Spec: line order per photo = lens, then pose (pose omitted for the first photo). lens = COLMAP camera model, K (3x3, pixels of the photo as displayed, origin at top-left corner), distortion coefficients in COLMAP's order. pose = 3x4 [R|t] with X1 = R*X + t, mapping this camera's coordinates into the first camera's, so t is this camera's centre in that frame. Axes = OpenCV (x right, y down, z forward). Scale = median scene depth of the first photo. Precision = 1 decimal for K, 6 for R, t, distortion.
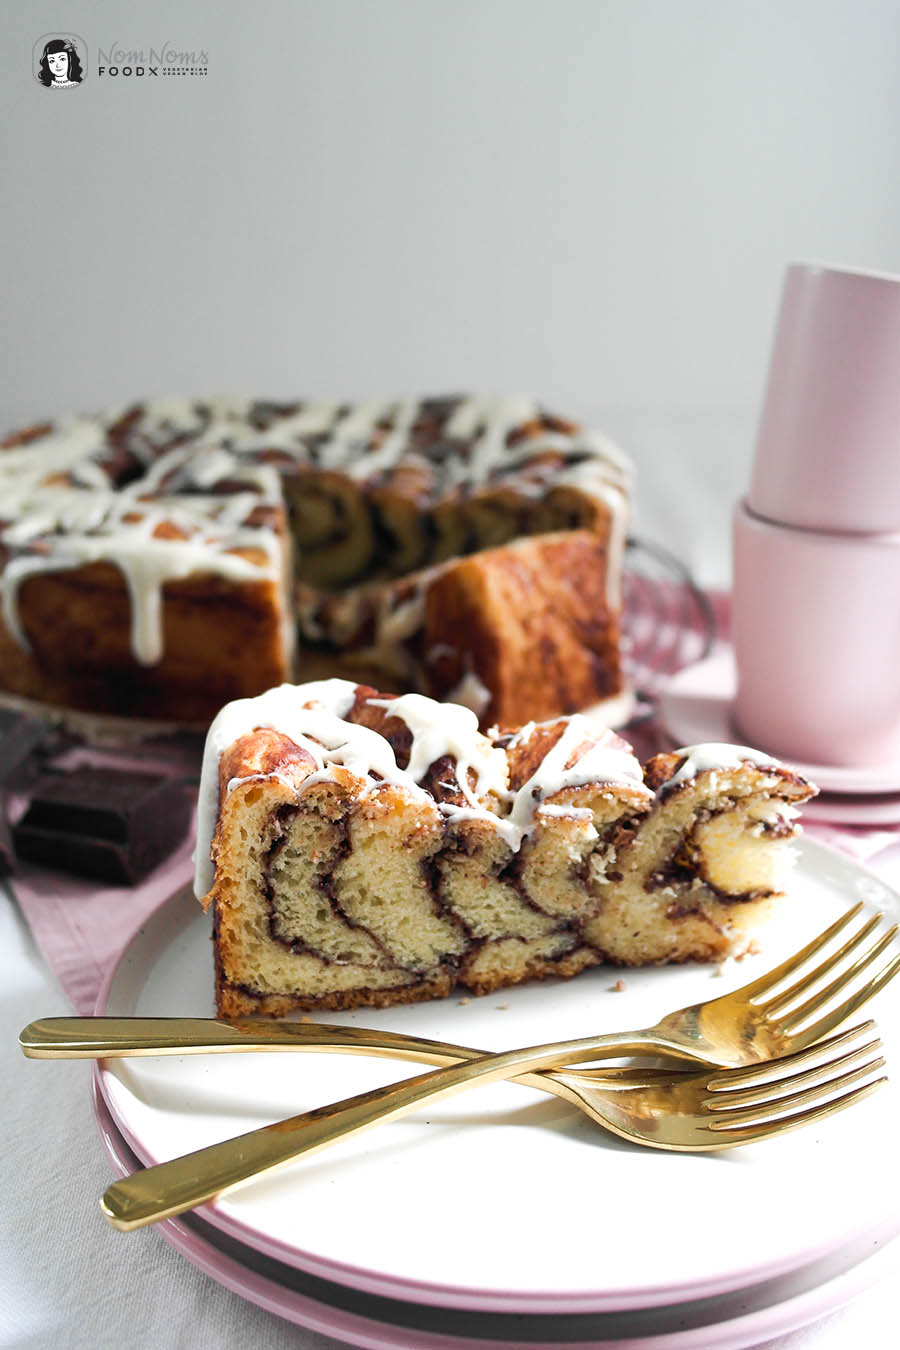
lens RADIAL K [[1530.9, 0, 453.3], [0, 1530.9, 679.7], [0, 0, 1]] dist [0.005637, 0.000000]
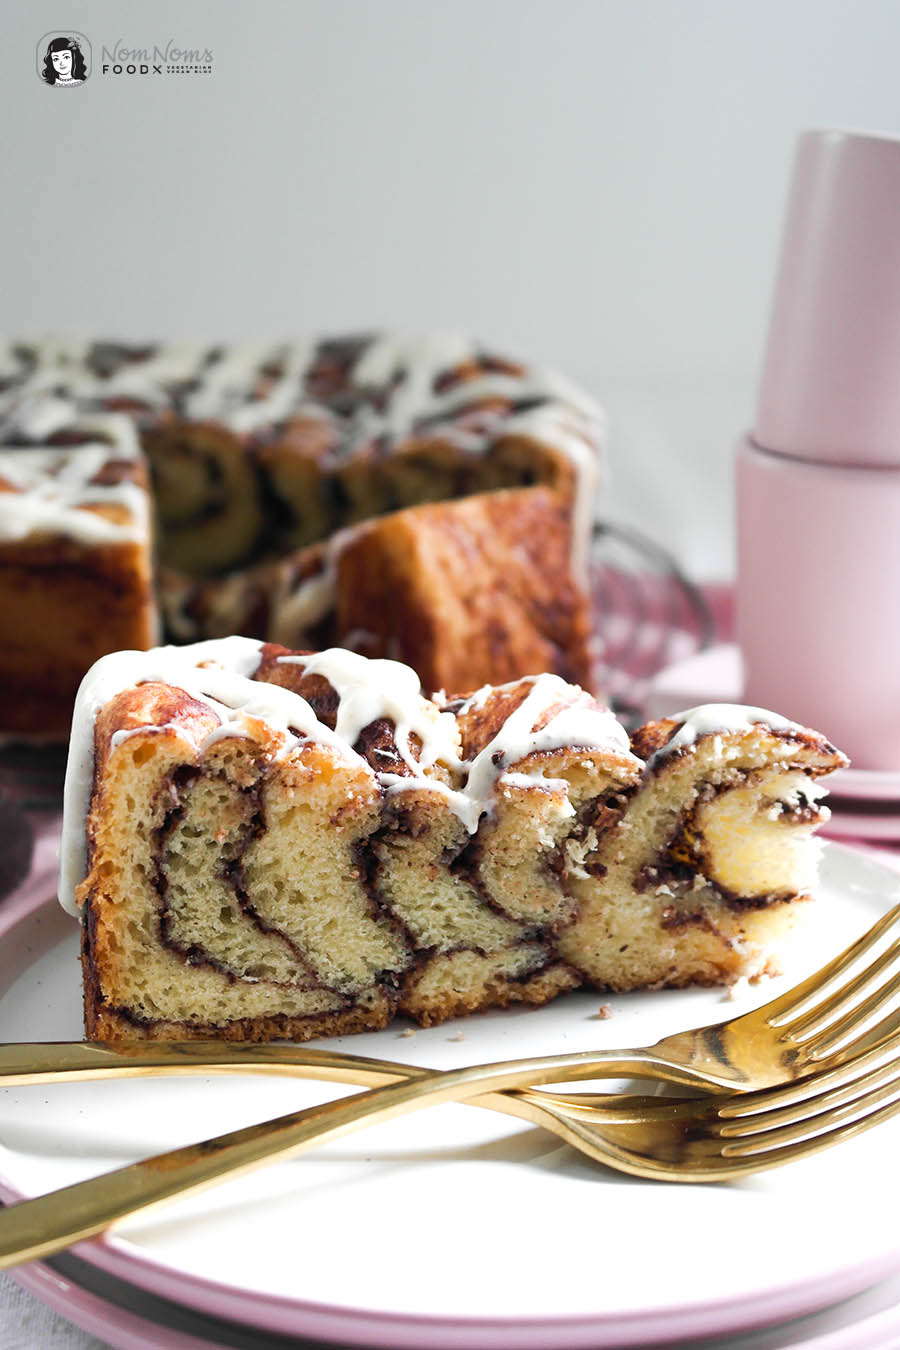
lens RADIAL K [[2202.0, 0, 449.3], [0, 2202.0, 671.6], [0, 0, 1]] dist [0.040149, 0.000000]
pose [[0.998502, -0.003790, 0.054589, -0.030155], [0.007515, 0.997644, -0.068190, 0.097631], [-0.054202, 0.068499, 0.996178, -0.127818]]
